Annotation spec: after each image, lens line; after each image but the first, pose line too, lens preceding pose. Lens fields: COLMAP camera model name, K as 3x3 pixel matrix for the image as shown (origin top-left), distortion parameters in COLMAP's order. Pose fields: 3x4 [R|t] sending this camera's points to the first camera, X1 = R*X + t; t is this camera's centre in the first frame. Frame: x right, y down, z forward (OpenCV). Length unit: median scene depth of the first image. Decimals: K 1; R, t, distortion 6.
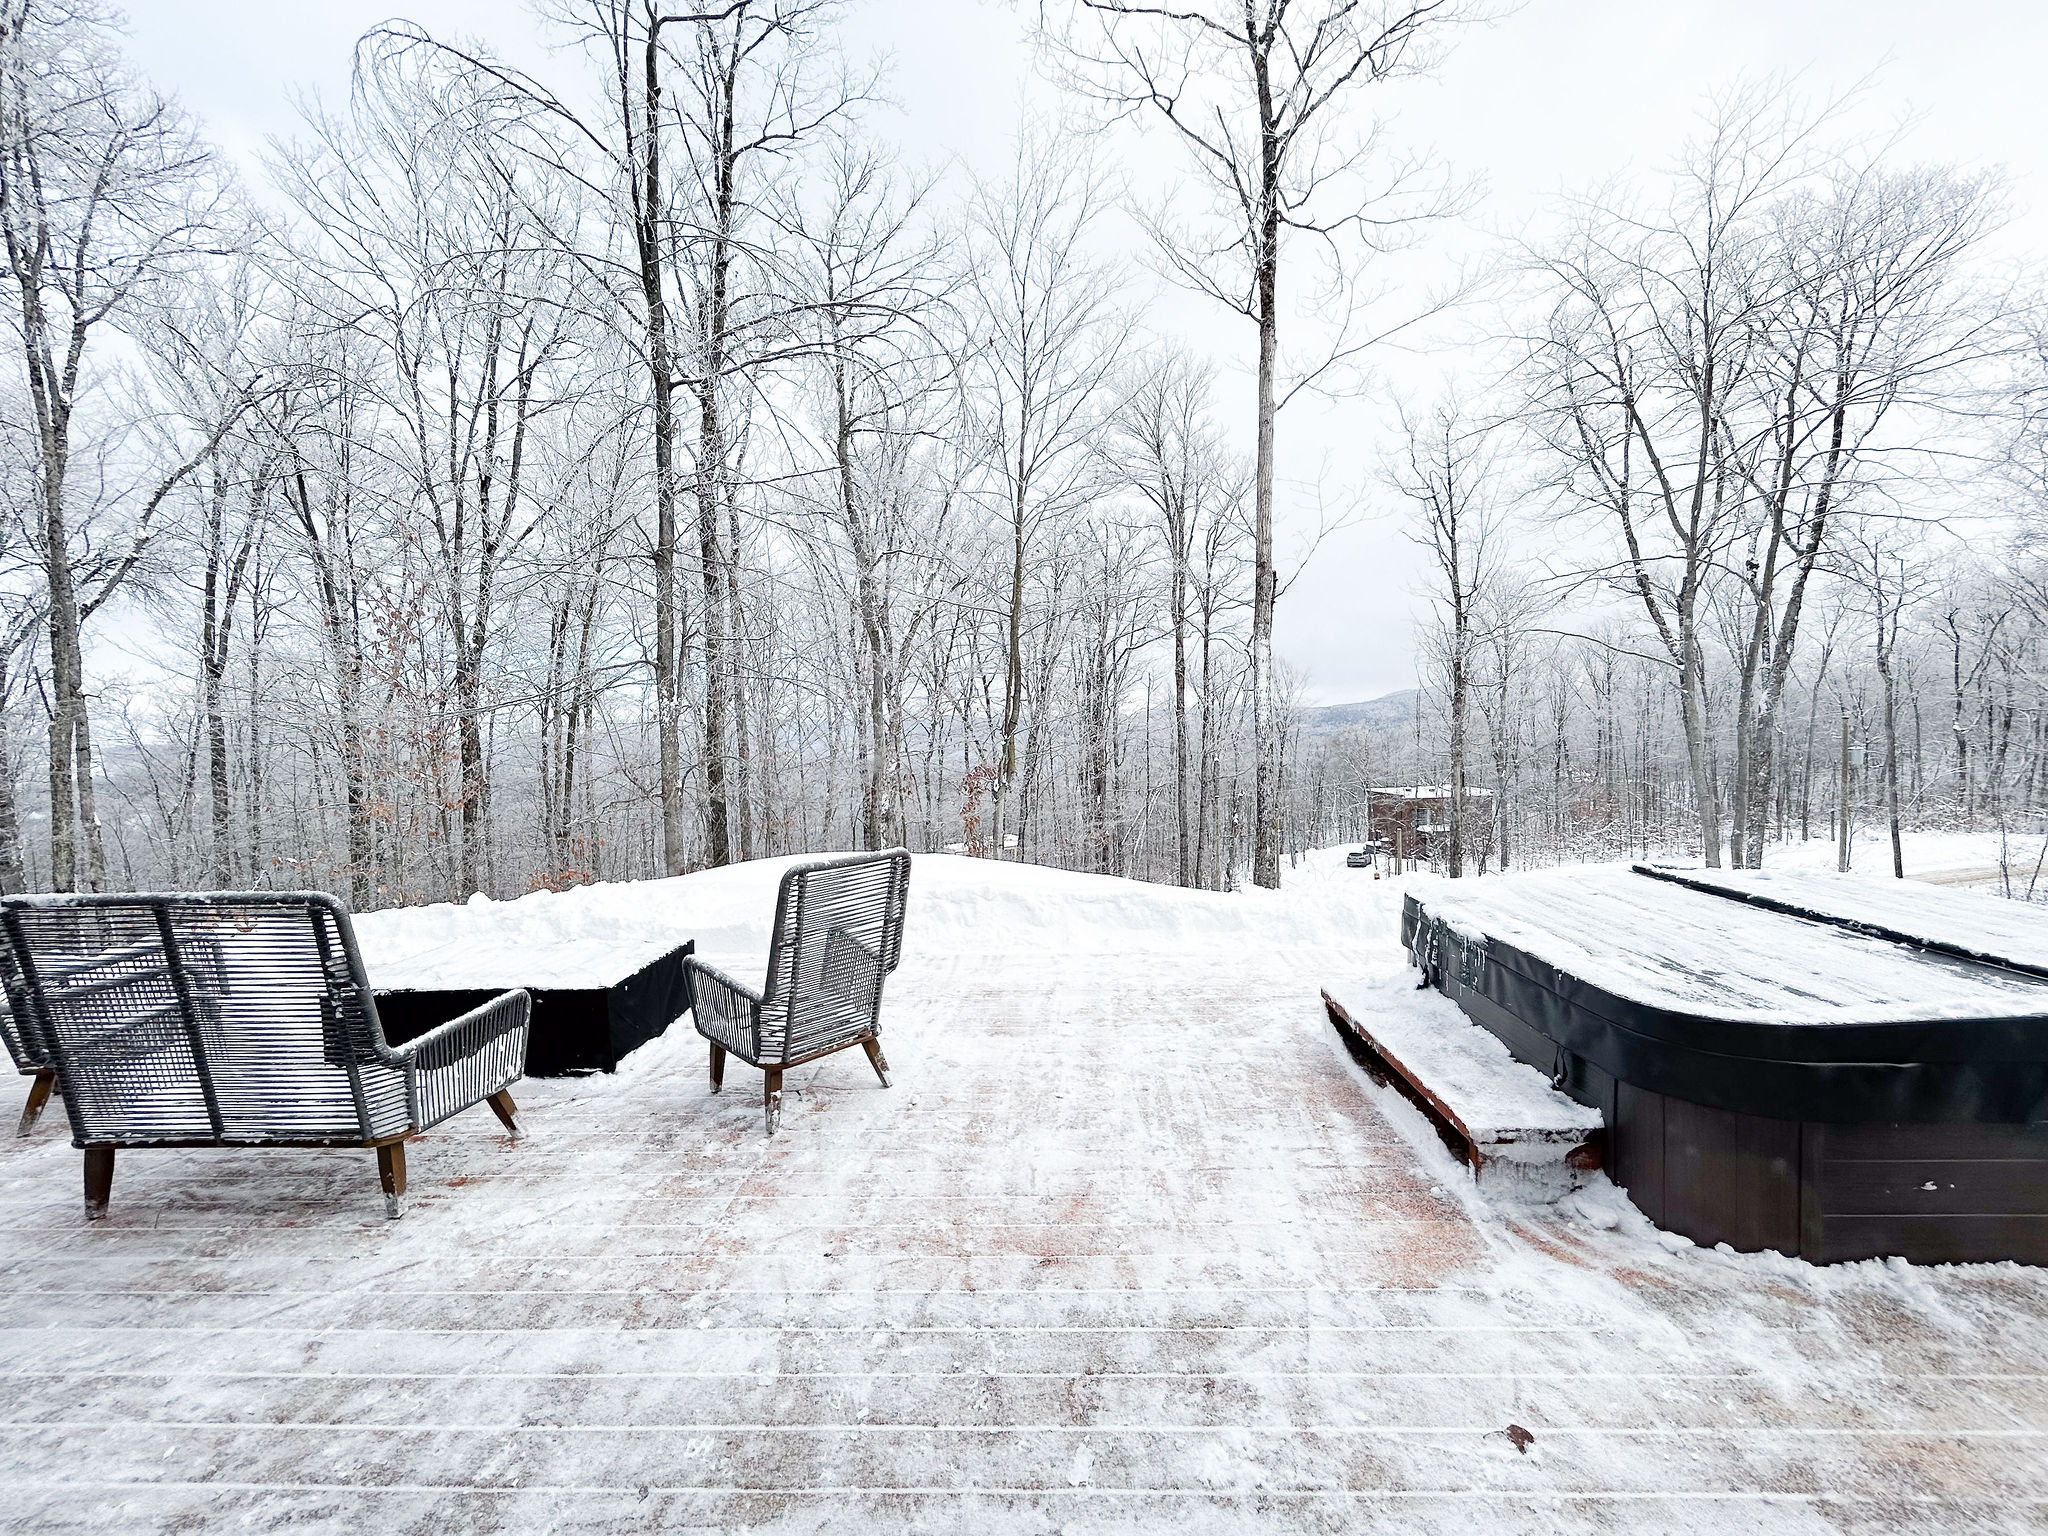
lens RADIAL K [[829.4, 0, 1024.0], [0, 829.4, 768.0], [0, 0, 1]] dist [-0.000653, -0.000218]
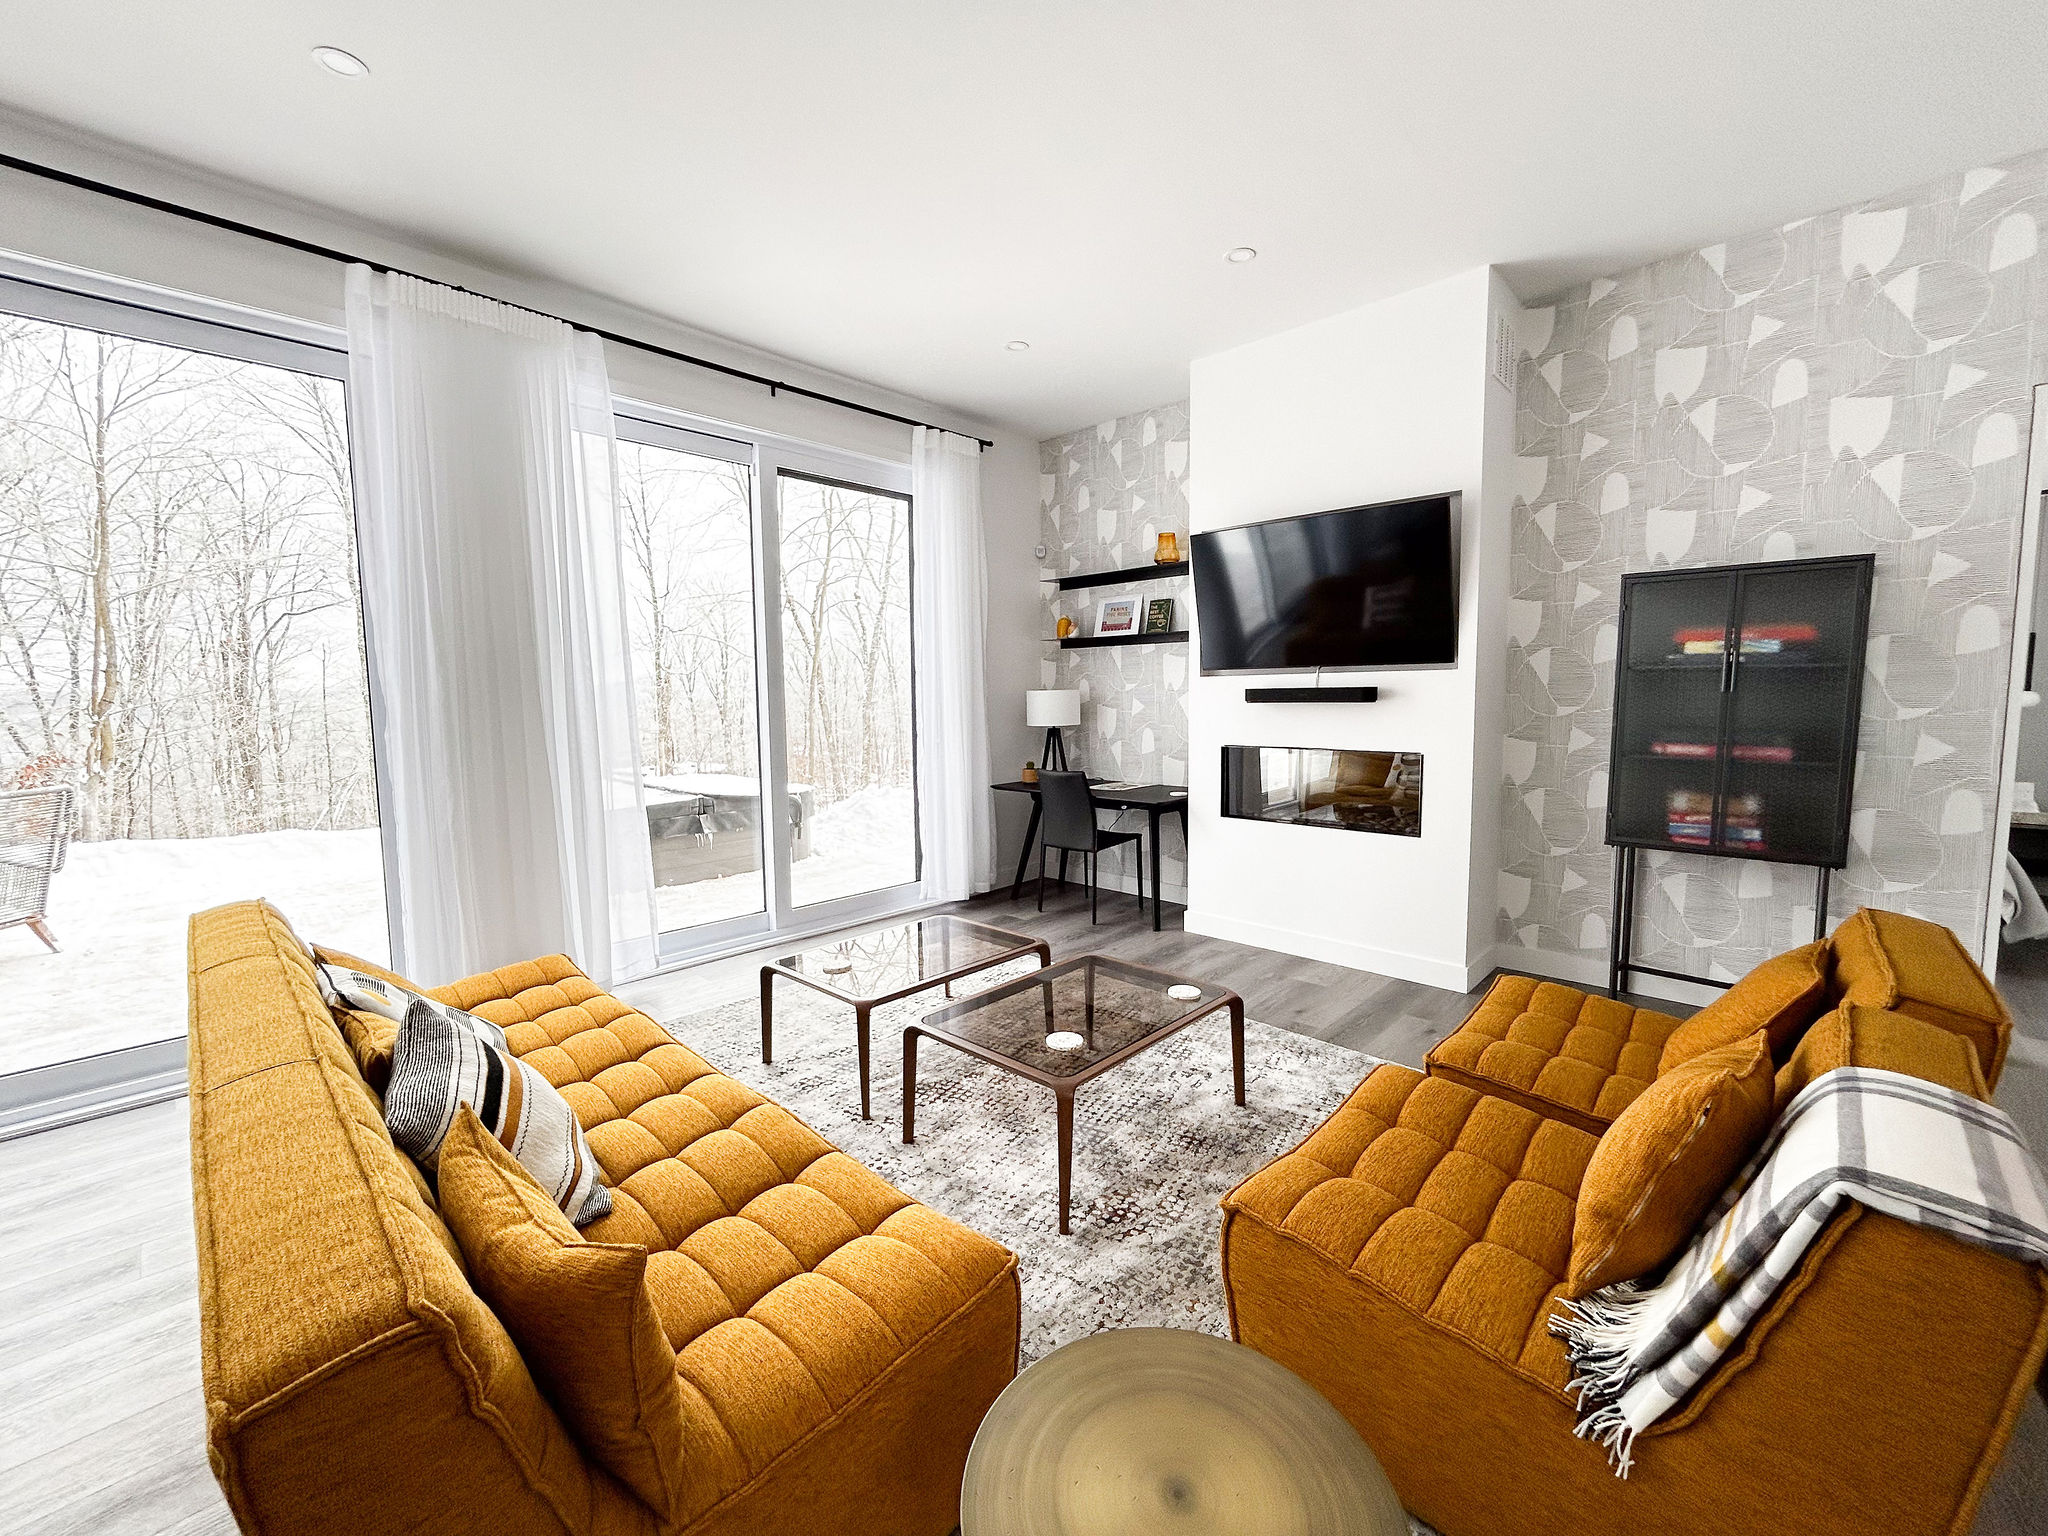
lens RADIAL K [[829.4, 0, 1024.0], [0, 829.4, 768.0], [0, 0, 1]] dist [-0.000653, -0.000218]
pose [[0.666250, -0.050825, 0.743994, -0.012990], [0.033704, 0.998708, 0.038043, 0.007933], [-0.744966, -0.000270, 0.667102, -0.160190]]
